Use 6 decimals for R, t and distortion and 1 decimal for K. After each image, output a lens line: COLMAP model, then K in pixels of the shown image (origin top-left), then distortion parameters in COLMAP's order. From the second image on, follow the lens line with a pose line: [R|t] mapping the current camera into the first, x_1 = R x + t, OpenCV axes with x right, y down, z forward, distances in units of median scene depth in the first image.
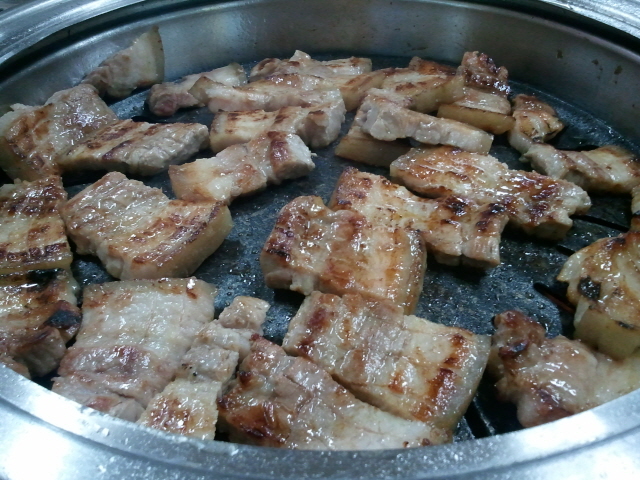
lens RADIAL K [[720.8, 0, 320.0], [0, 720.8, 240.0], [0, 0, 1]] dist [0.020762, -0.221512]
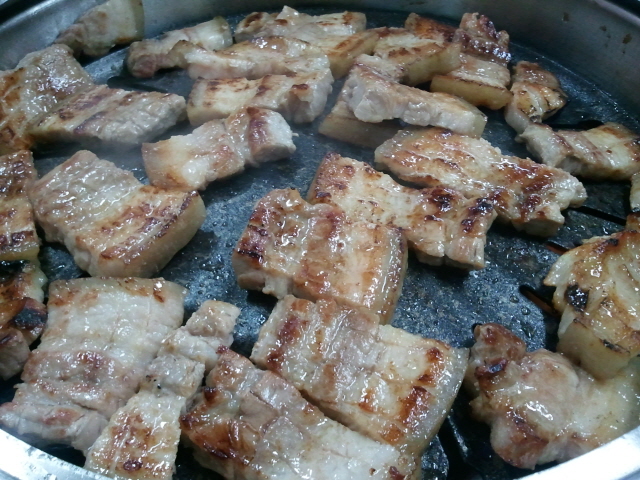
lens RADIAL K [[720.8, 0, 320.0], [0, 720.8, 240.0], [0, 0, 1]] dist [0.020762, -0.221512]
pose [[0.999805, 0.017389, -0.009371, 0.039717], [-0.016172, 0.992976, 0.117207, -0.105681], [0.011343, -0.117032, 0.993063, 0.054984]]
